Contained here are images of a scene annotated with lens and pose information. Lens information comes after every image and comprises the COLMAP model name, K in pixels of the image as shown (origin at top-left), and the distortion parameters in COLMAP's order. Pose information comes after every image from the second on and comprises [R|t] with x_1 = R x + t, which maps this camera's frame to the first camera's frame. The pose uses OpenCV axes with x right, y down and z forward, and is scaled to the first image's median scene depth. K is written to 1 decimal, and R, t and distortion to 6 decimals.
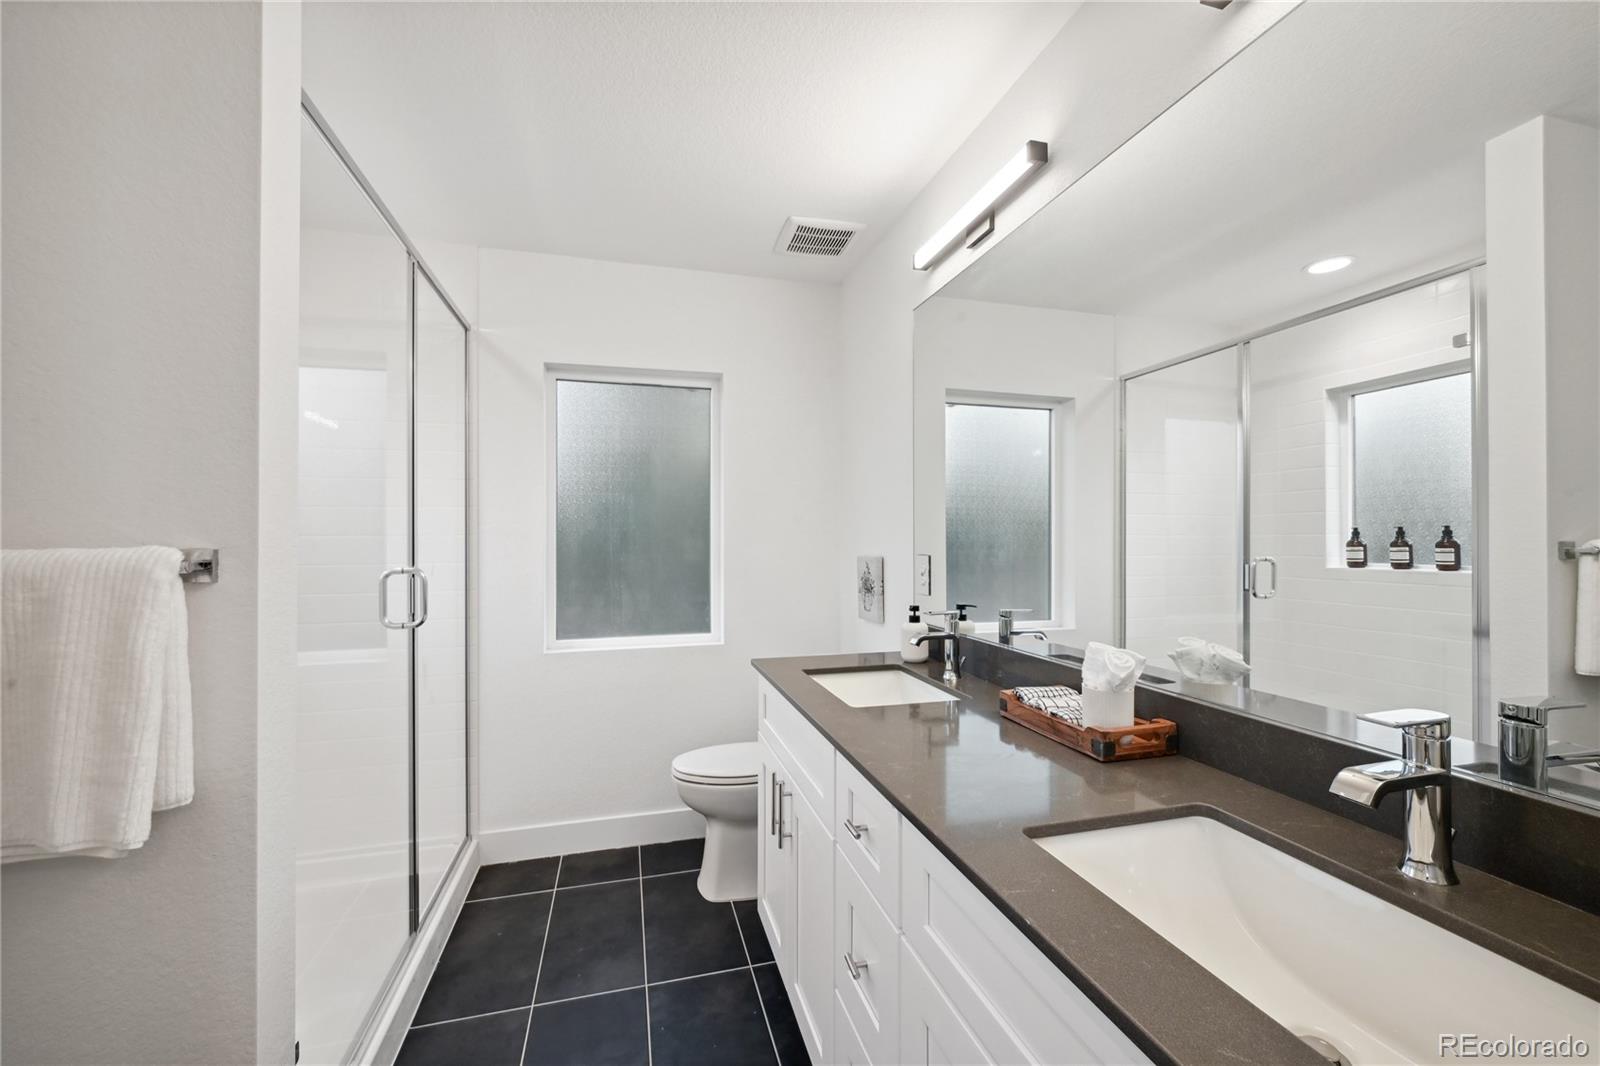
lens RADIAL K [[641.0, 0, 808.6], [0, 641.0, 531.6], [0, 0, 1]] dist [-0.005460, 0.001390]
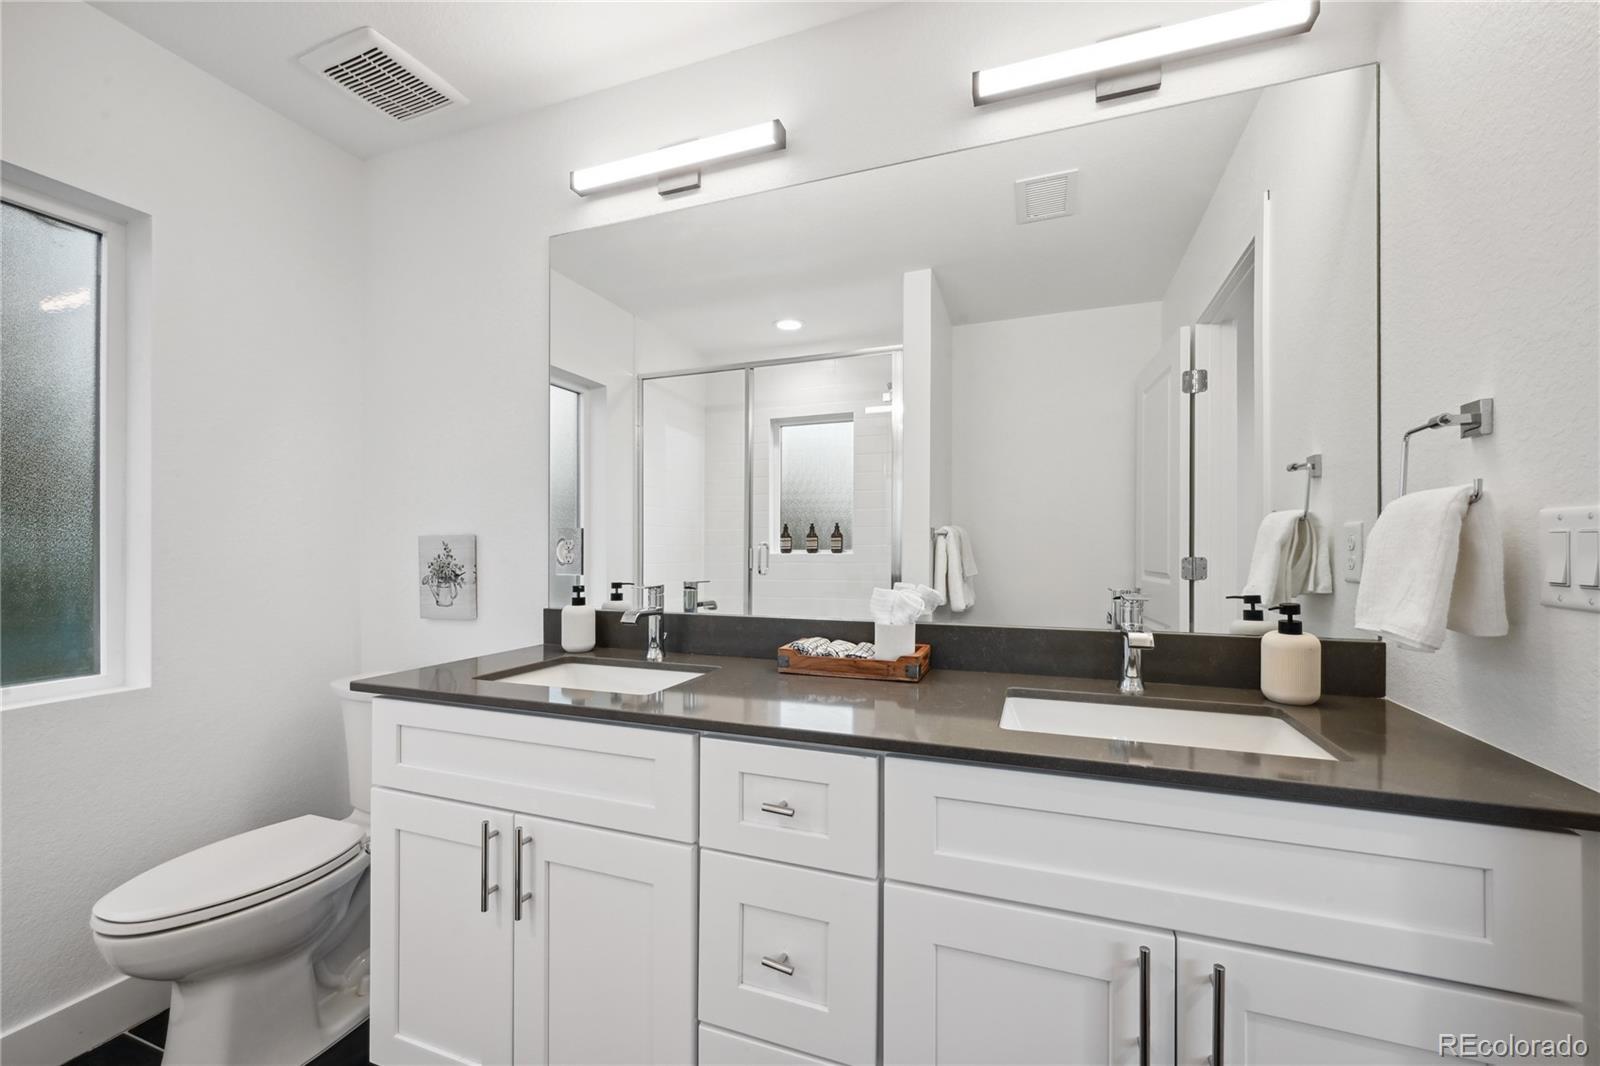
lens RADIAL K [[641.0, 0, 808.4], [0, 641.0, 545.1], [0, 0, 1]] dist [-0.005460, 0.001390]
pose [[0.585934, 0.004372, 0.810347, -0.276077], [-0.009599, 0.999953, 0.001546, 0.045888], [-0.810302, -0.008685, 0.585948, 0.205047]]
